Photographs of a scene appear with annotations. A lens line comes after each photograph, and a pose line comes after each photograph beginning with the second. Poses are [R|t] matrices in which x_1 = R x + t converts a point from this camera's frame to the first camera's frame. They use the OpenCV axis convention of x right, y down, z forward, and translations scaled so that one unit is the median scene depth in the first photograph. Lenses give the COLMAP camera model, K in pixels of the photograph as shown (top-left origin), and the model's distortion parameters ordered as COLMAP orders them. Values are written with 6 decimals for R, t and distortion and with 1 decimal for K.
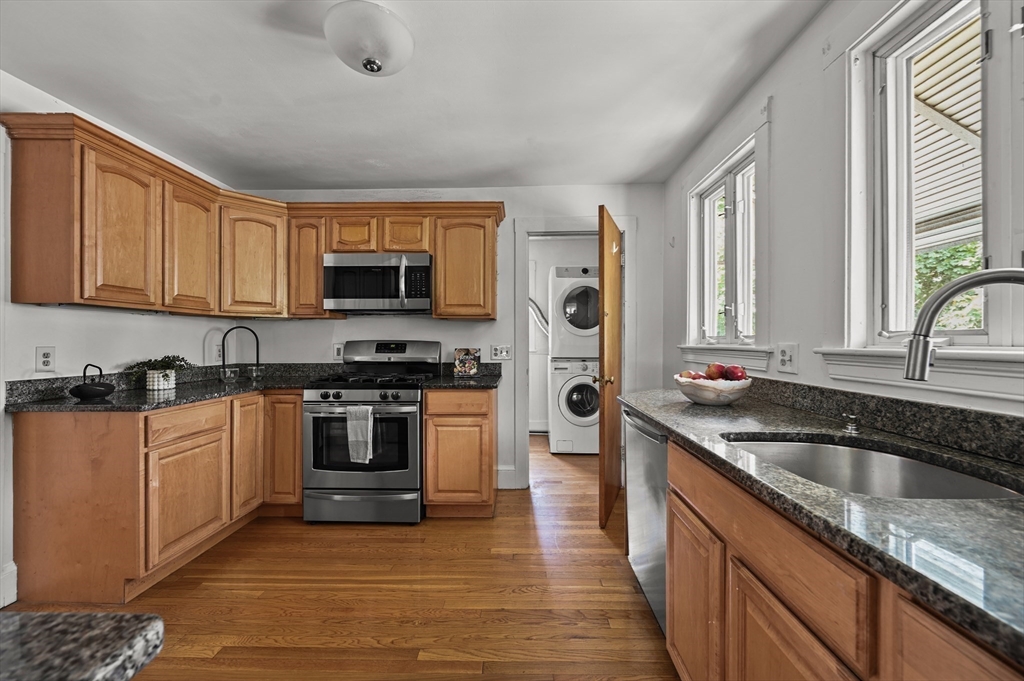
lens RADIAL K [[401.5, 0, 515.0], [0, 401.5, 338.6], [0, 0, 1]] dist [0.000183, 0.000012]
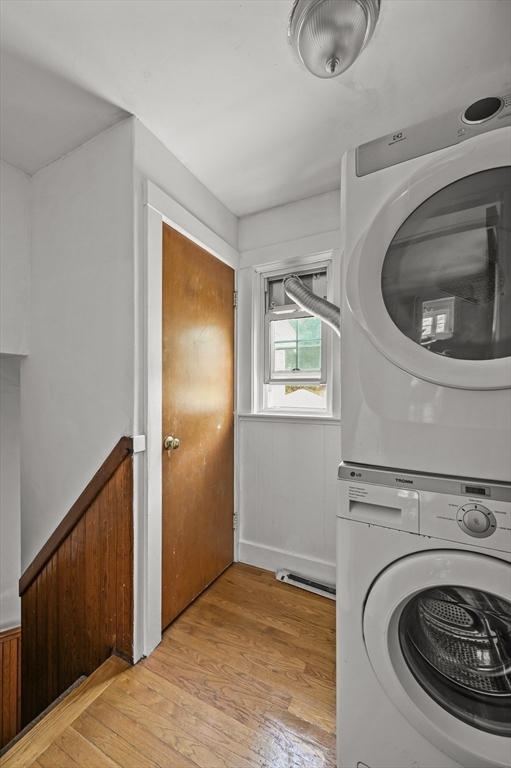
lens RADIAL K [[301.2, 0, 254.1], [0, 301.2, 388.2], [0, 0, 1]] dist [0.000183, 0.000012]
pose [[0.894949, 0.004138, -0.446150, 0.132750], [-0.003886, 0.999991, 0.001479, -0.006485], [0.446152, 0.000410, 0.894957, 0.777894]]
